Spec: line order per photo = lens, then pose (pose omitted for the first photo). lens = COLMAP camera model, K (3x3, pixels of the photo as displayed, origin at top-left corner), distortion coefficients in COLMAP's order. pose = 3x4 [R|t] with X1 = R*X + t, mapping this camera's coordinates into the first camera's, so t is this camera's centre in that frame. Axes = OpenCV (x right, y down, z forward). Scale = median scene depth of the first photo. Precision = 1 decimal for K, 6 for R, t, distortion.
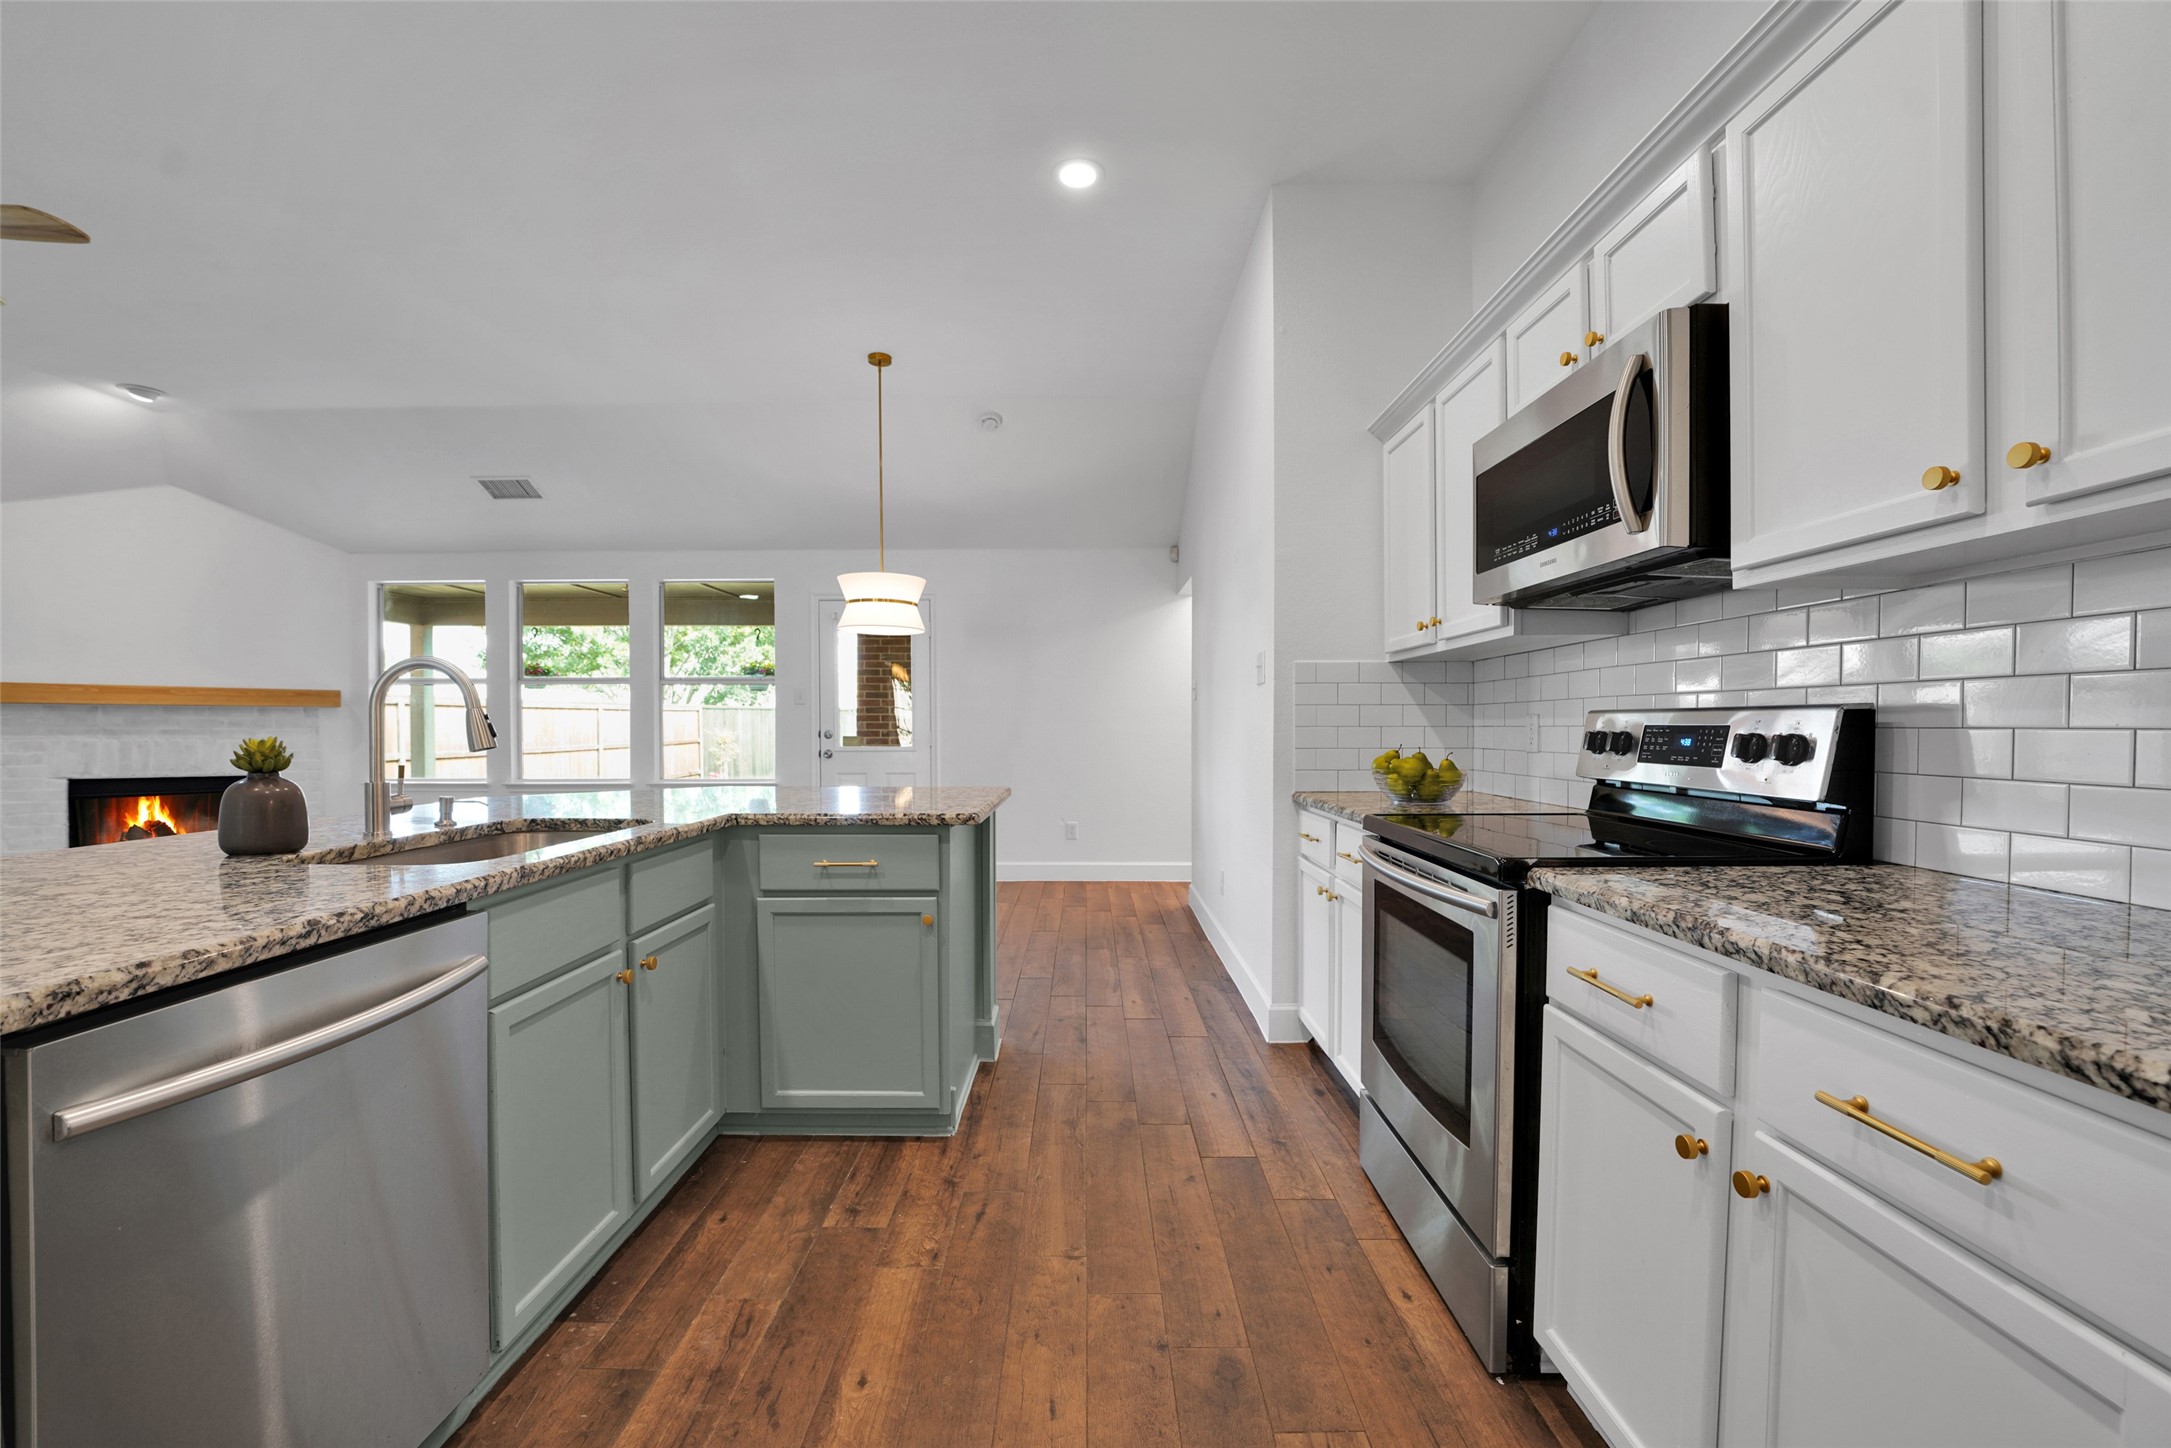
lens RADIAL K [[877.9, 0, 1073.1], [0, 877.9, 742.0], [0, 0, 1]] dist [-0.020369, 0.000147]
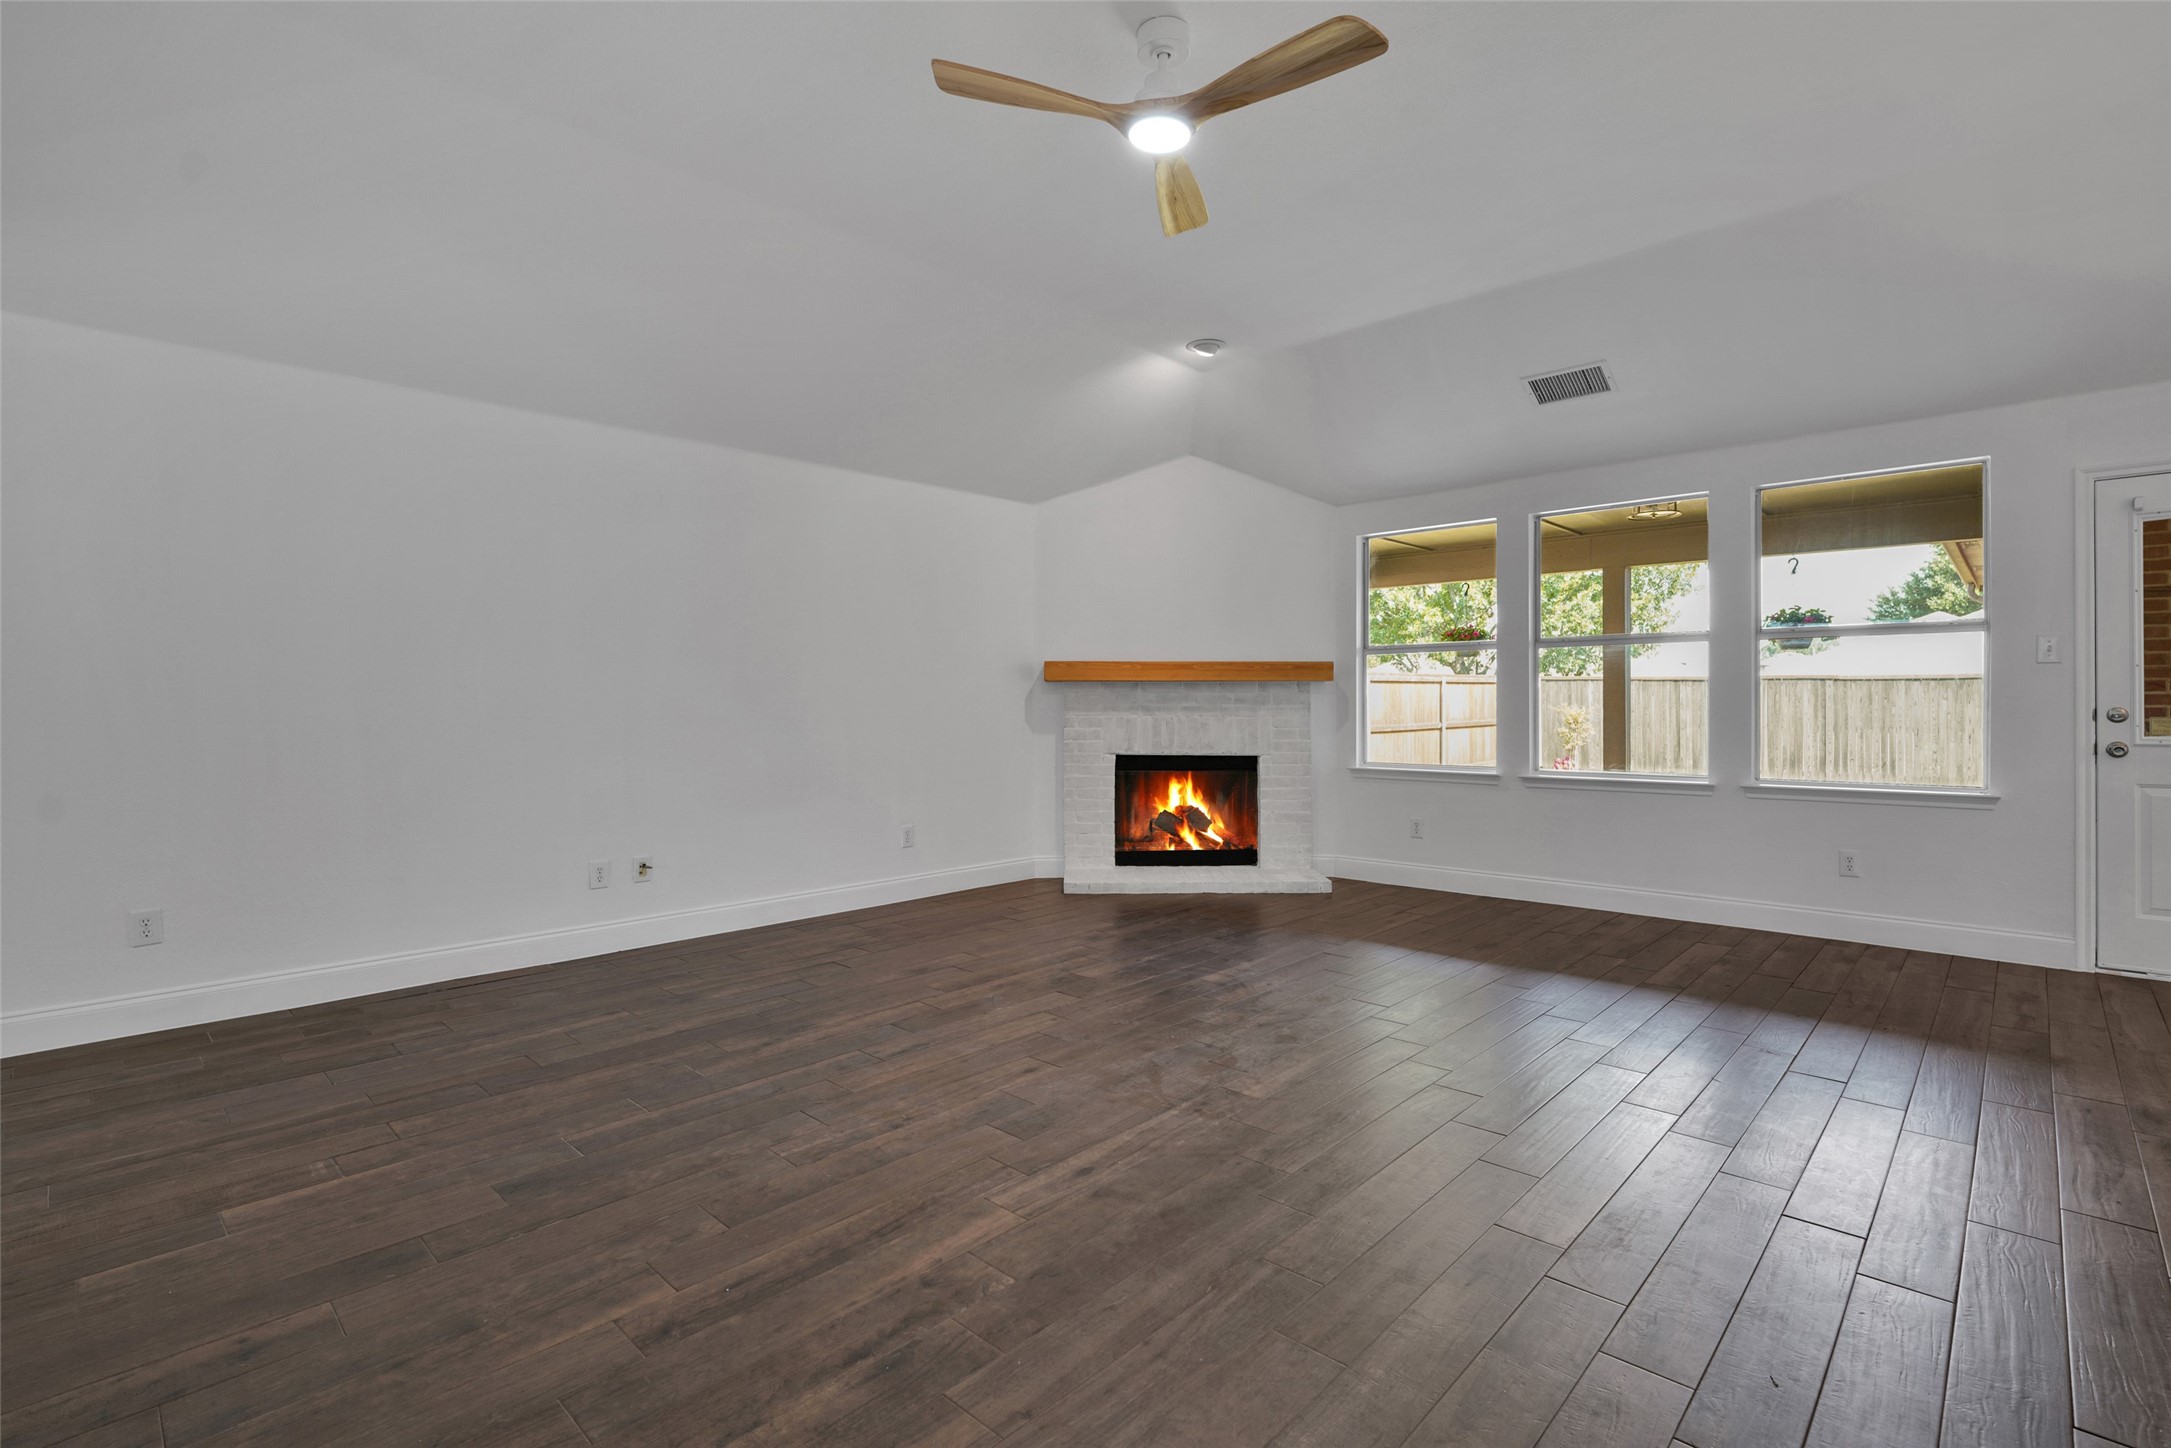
lens RADIAL K [[995.2, 0, 1070.9], [0, 995.2, 706.8], [0, 0, 1]] dist [-0.006365, 0.000332]
pose [[0.725543, 0.002062, -0.688173, -0.382390], [-0.010754, 0.999907, -0.008343, -0.003209], [0.688092, 0.013454, 0.725498, 0.092775]]
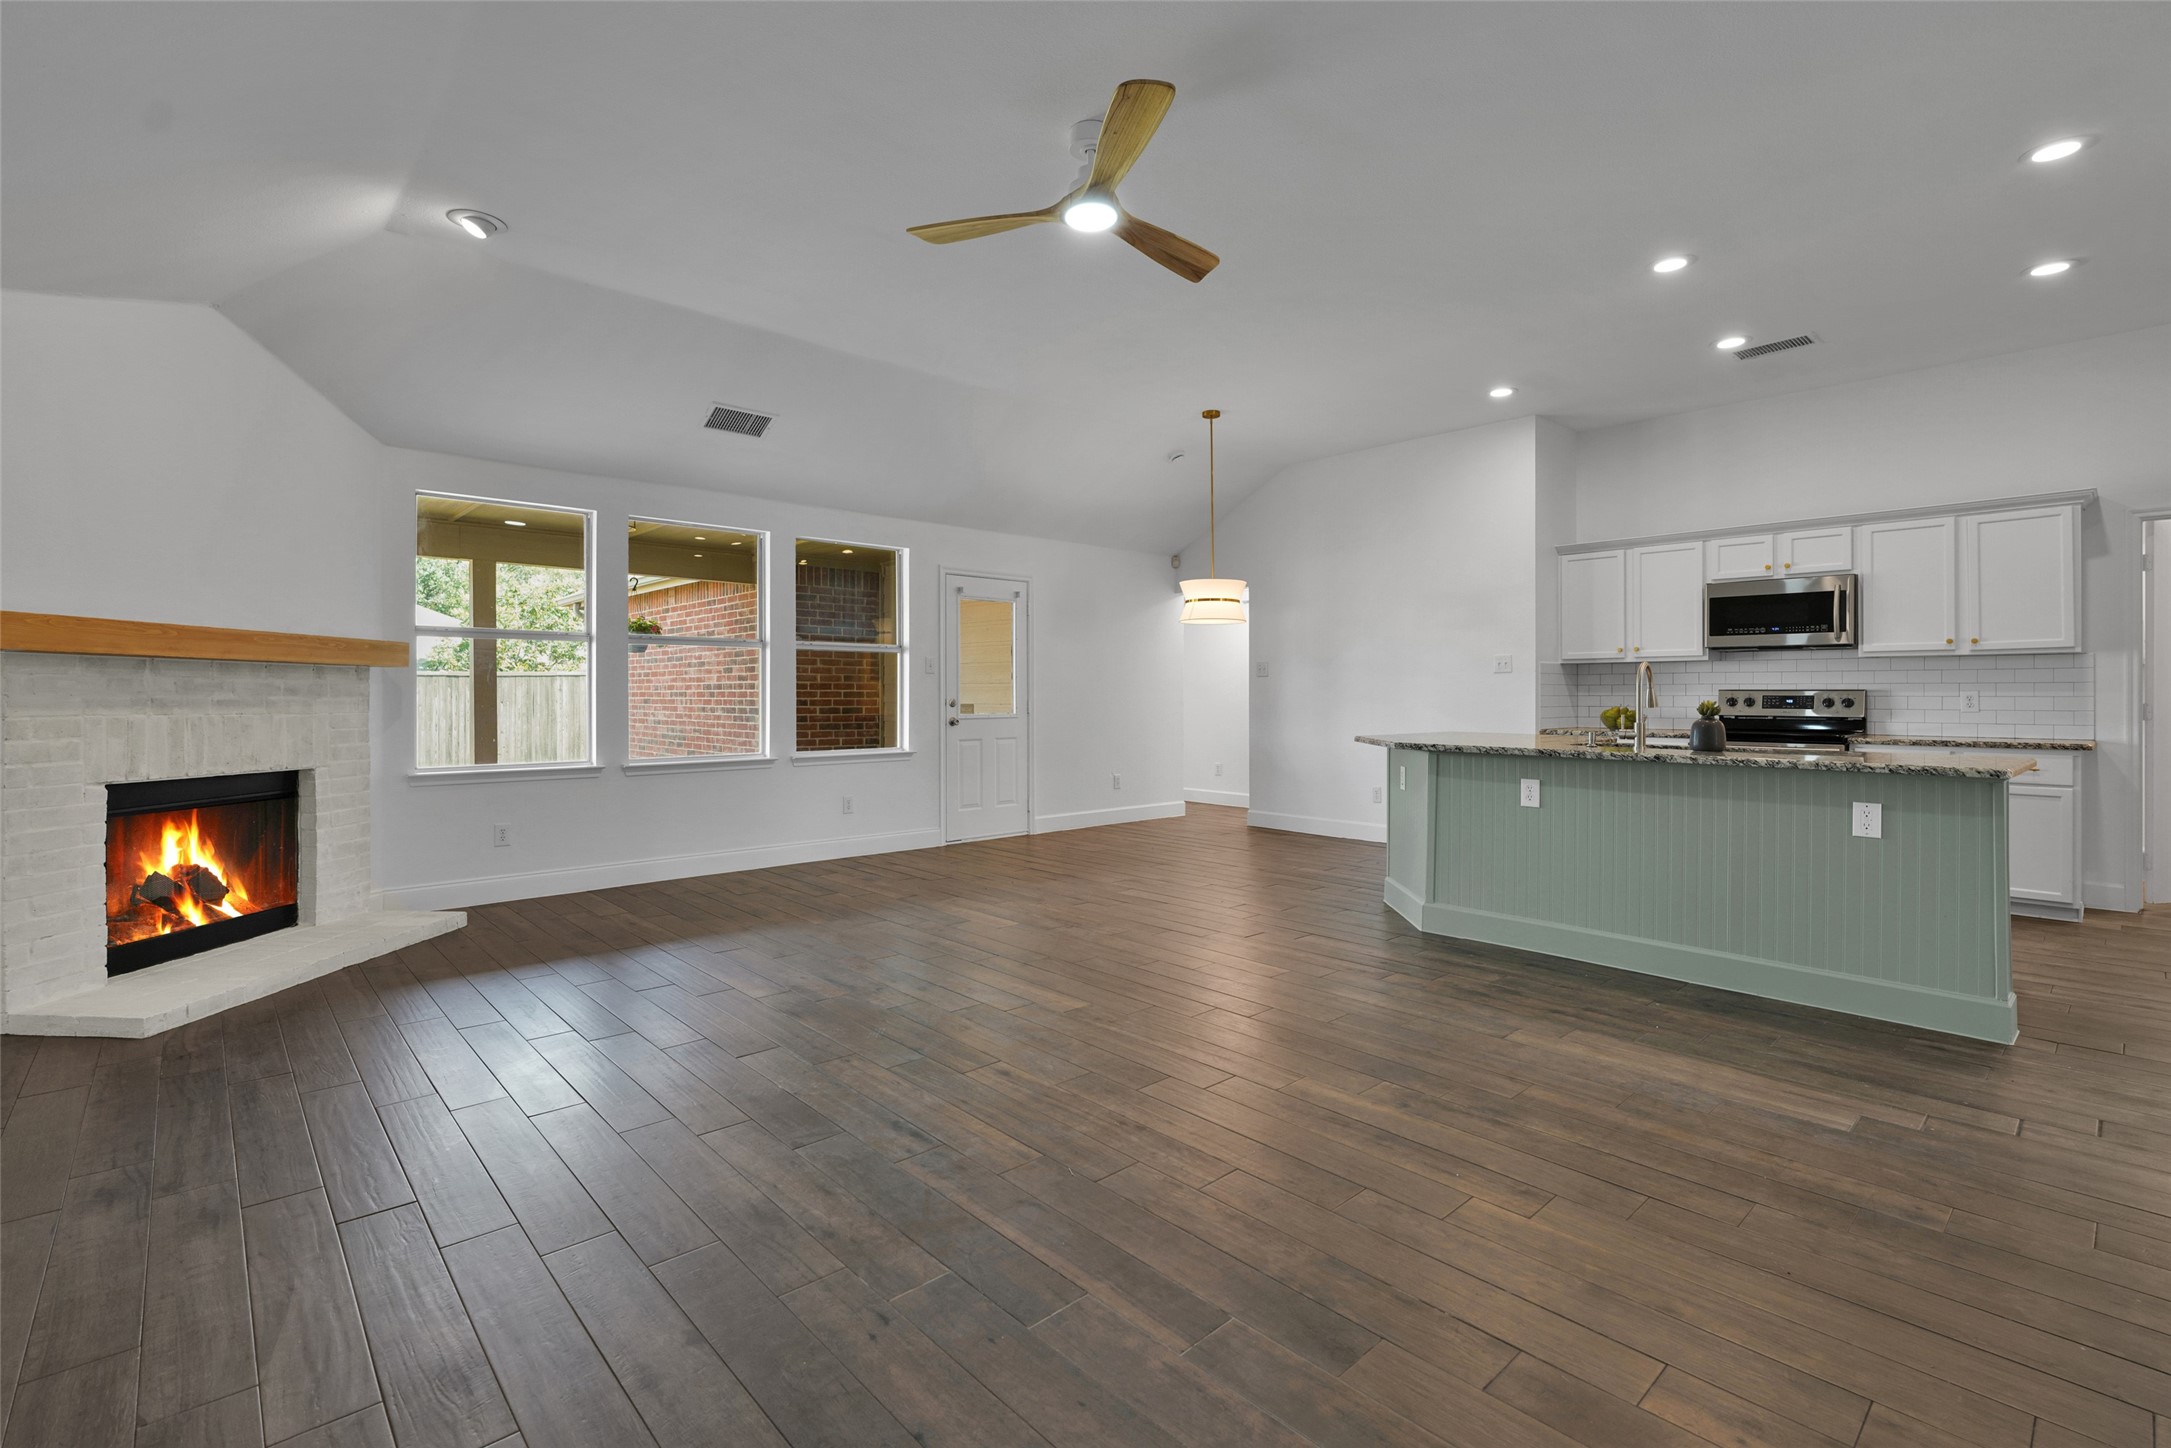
lens RADIAL K [[988.0, 0, 1056.5], [0, 988.0, 688.6], [0, 0, 1]] dist [-0.001096, -0.001142]
pose [[0.736886, 0.005694, 0.675993, -1.112225], [0.011489, 0.999715, -0.020945, -0.000327], [-0.675919, 0.023200, 0.736611, 0.066701]]
